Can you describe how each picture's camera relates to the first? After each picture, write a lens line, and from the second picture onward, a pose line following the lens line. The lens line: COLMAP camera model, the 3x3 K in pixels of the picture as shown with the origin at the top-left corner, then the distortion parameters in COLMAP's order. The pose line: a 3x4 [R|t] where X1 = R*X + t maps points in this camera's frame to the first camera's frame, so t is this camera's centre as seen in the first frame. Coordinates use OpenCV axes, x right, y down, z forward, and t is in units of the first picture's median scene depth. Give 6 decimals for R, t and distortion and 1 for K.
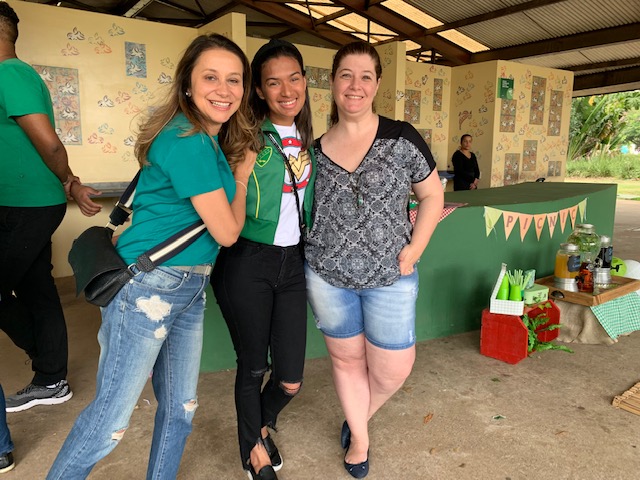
lens RADIAL K [[495.8, 0, 320.5], [0, 495.8, 239.2], [0, 0, 1]] dist [-0.011234, -0.012183]
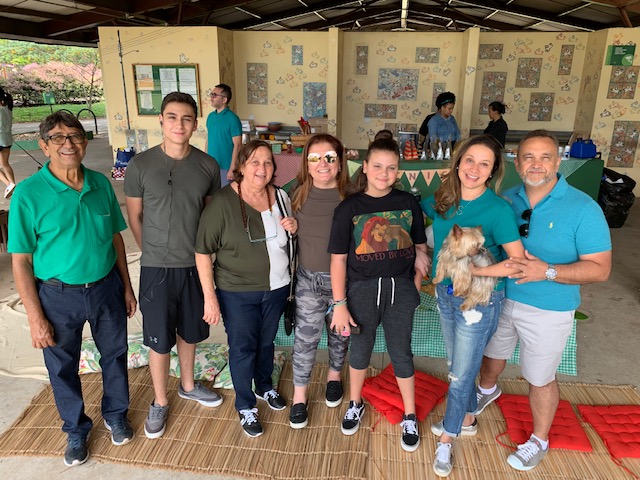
lens RADIAL K [[495.8, 0, 324.1], [0, 495.8, 238.0], [0, 0, 1]] dist [-0.011234, -0.012183]
pose [[0.720275, 0.222644, -0.656988, 0.697790], [-0.126488, 0.973369, 0.191189, -0.057501], [0.682059, -0.054608, 0.729256, -0.173878]]
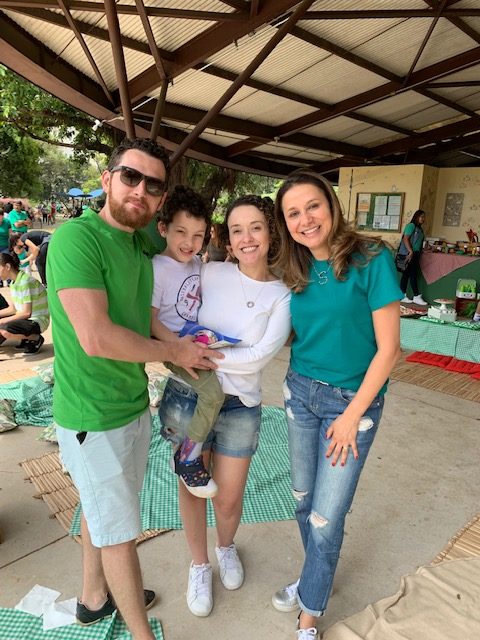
lens RADIAL K [[495.8, 0, 241.3], [0, 495.8, 316.2], [0, 0, 1]] dist [-0.011234, -0.012183]
pose [[0.184687, 0.202525, -0.961704, 1.072495], [-0.205010, 0.964950, 0.163838, 0.023919], [0.961177, 0.166901, 0.219733, -0.256555]]
